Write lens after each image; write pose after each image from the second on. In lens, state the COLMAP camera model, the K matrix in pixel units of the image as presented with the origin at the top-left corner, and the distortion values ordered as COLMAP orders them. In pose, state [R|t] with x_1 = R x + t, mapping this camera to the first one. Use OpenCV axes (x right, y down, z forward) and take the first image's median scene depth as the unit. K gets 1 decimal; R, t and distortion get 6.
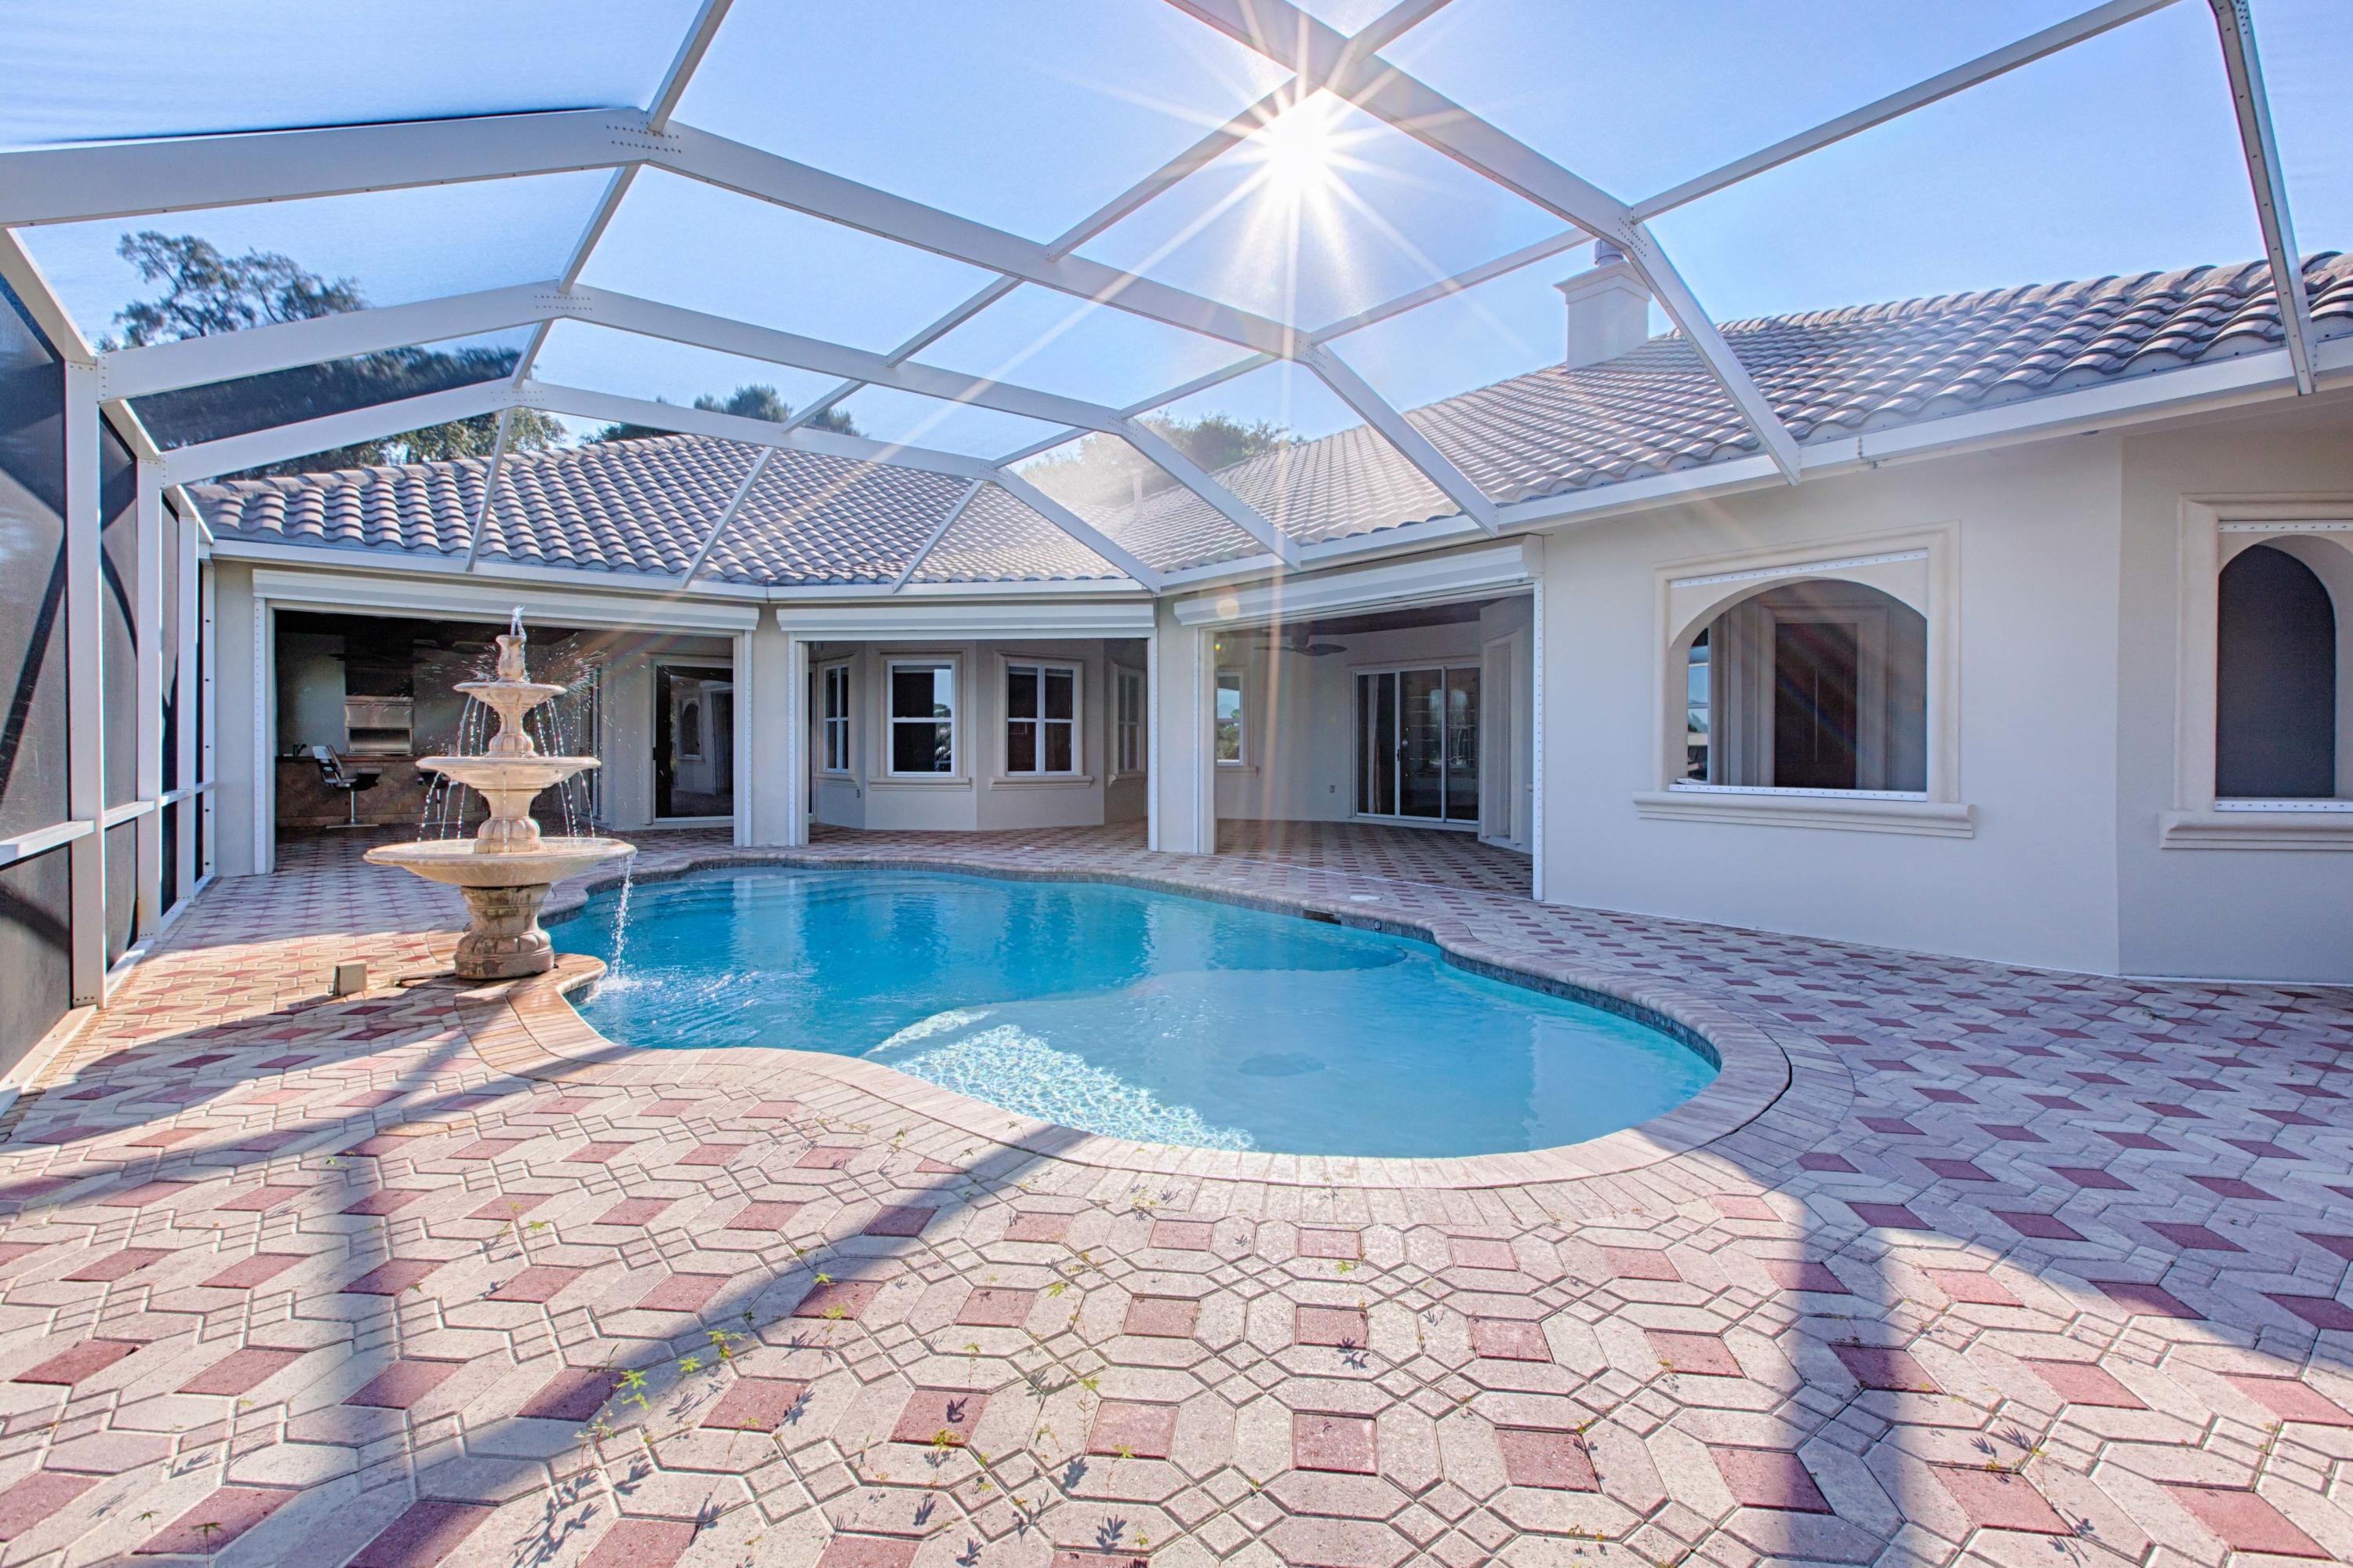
lens RADIAL K [[1051.6, 0, 1180.0], [0, 1051.6, 795.5], [0, 0, 1]] dist [0.004084, -0.001802]
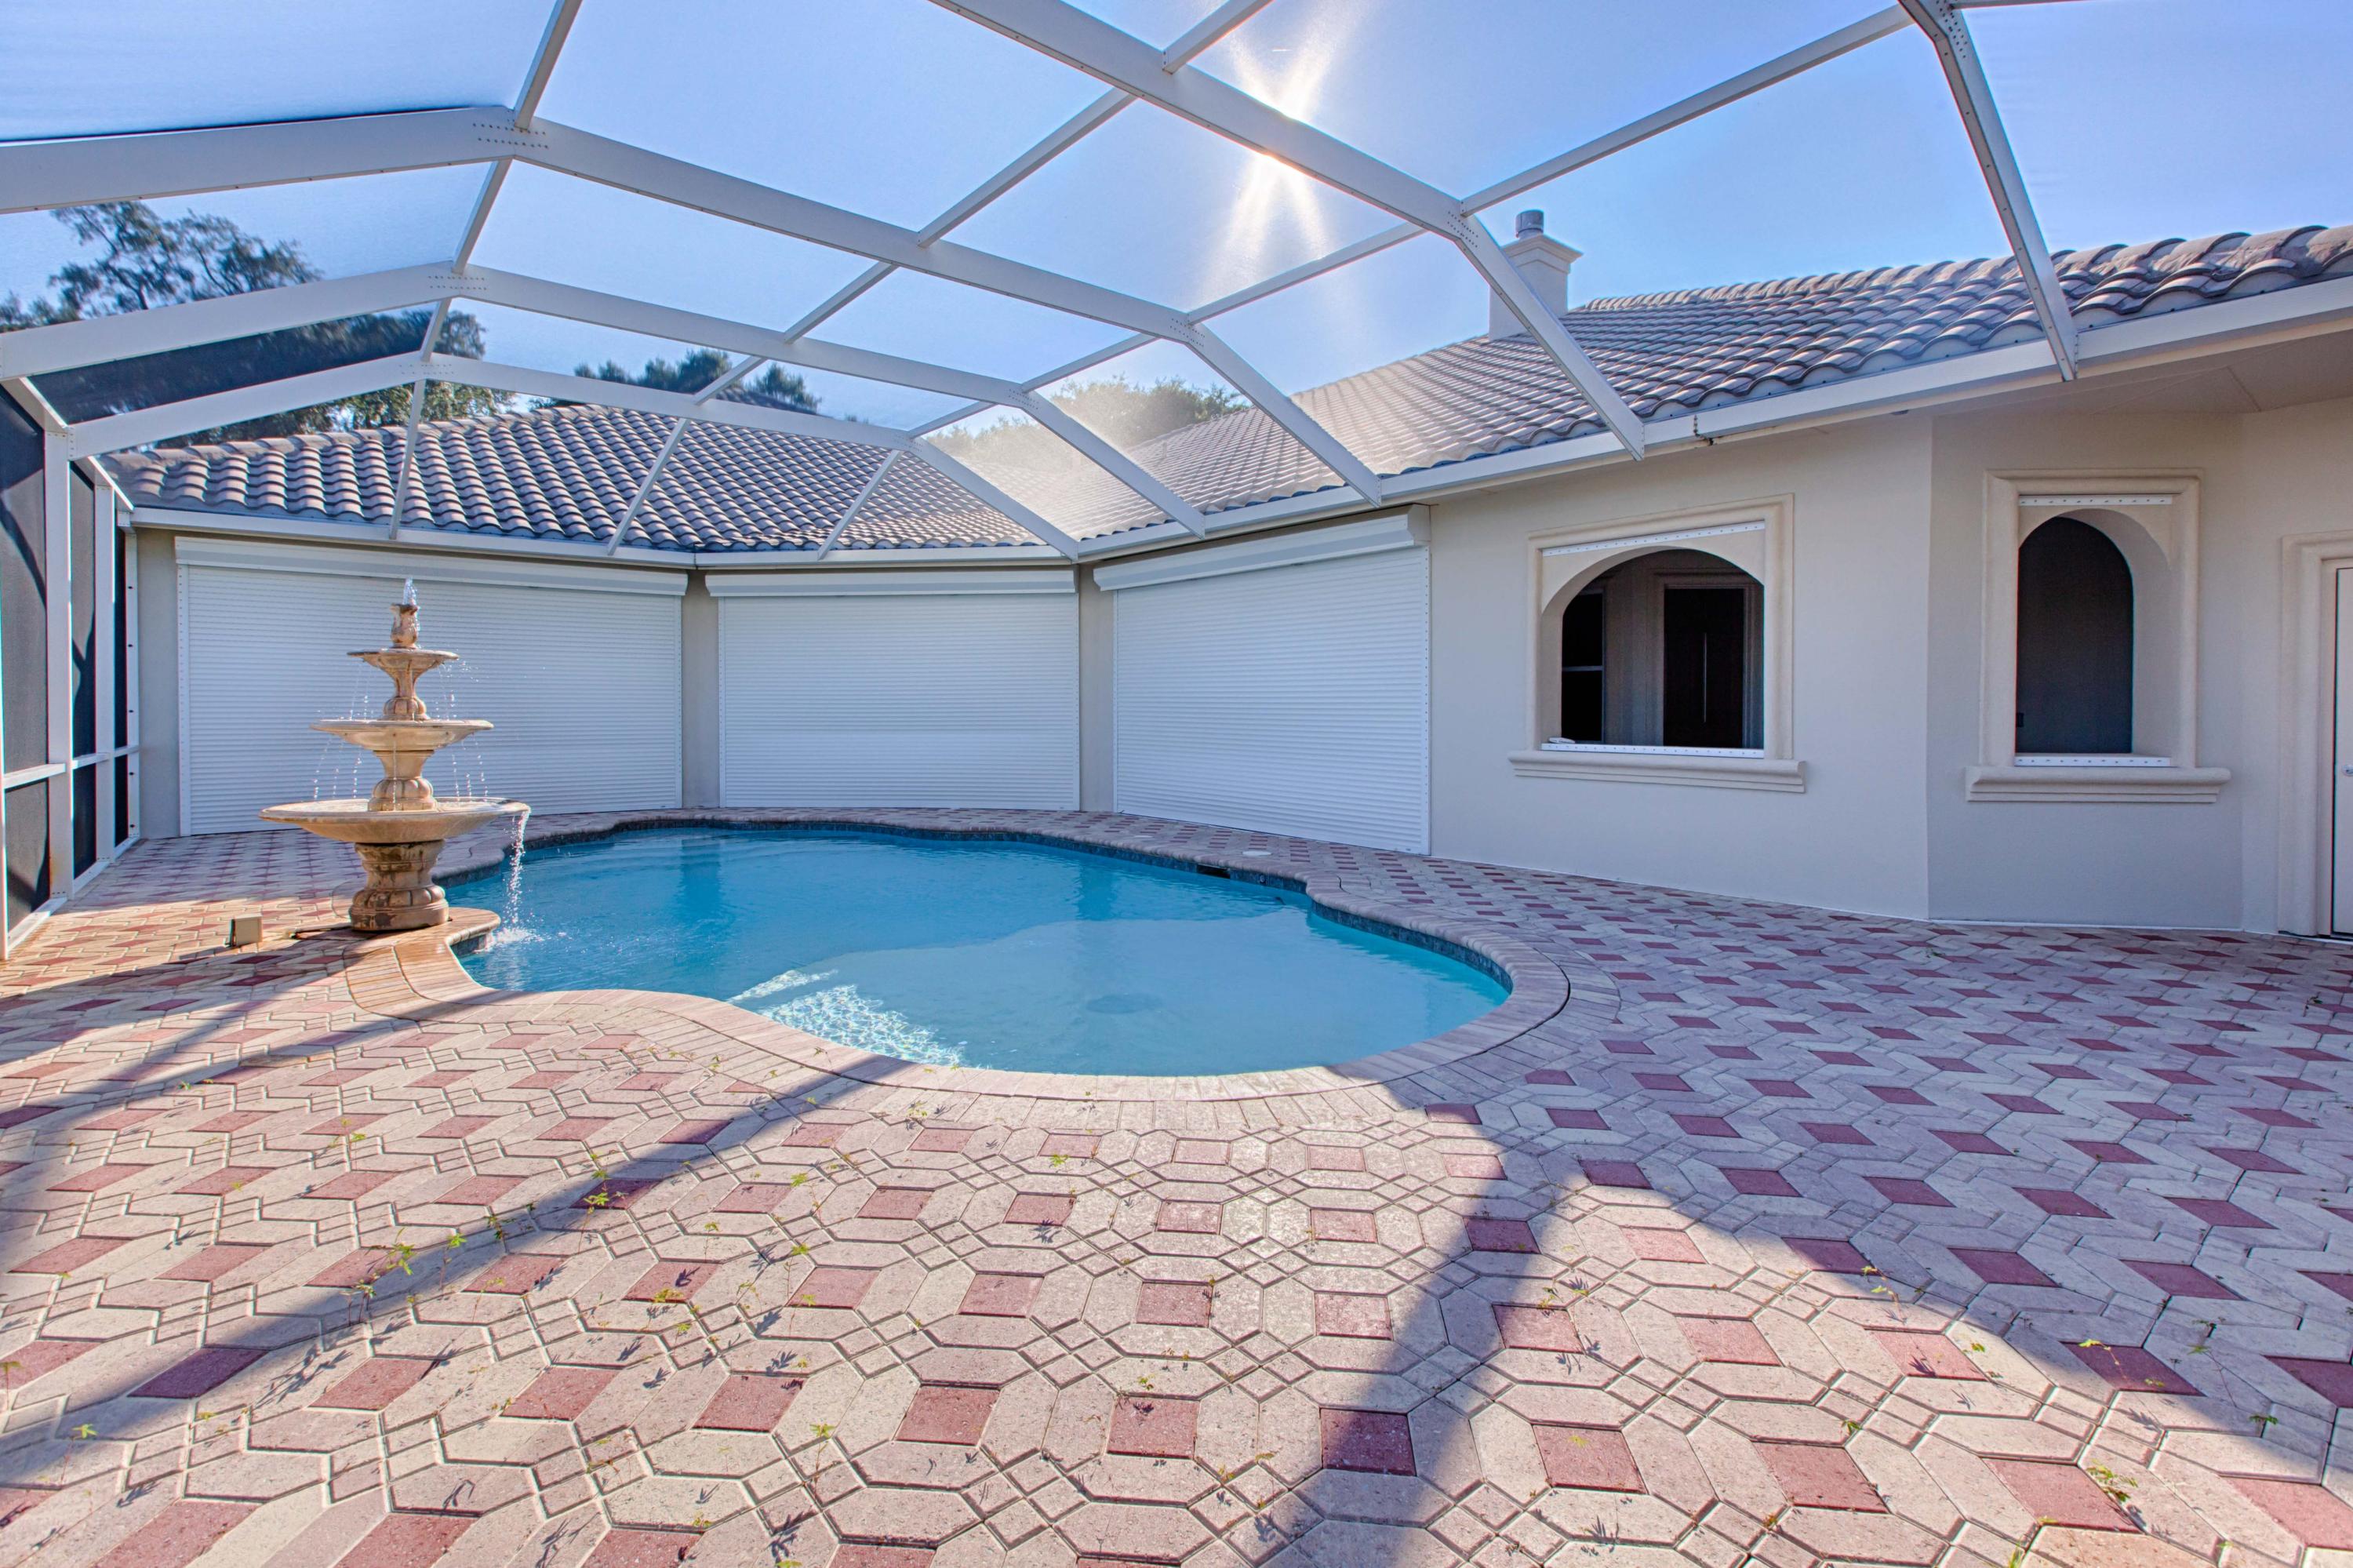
lens RADIAL K [[1051.6, 0, 1173.7], [0, 1051.6, 766.5], [0, 0, 1]] dist [0.004084, -0.001802]
pose [[0.999826, -0.003484, 0.018300, 0.103599], [0.003348, 0.999967, 0.007430, 0.004409], [-0.018325, -0.007367, 0.999805, -0.057974]]
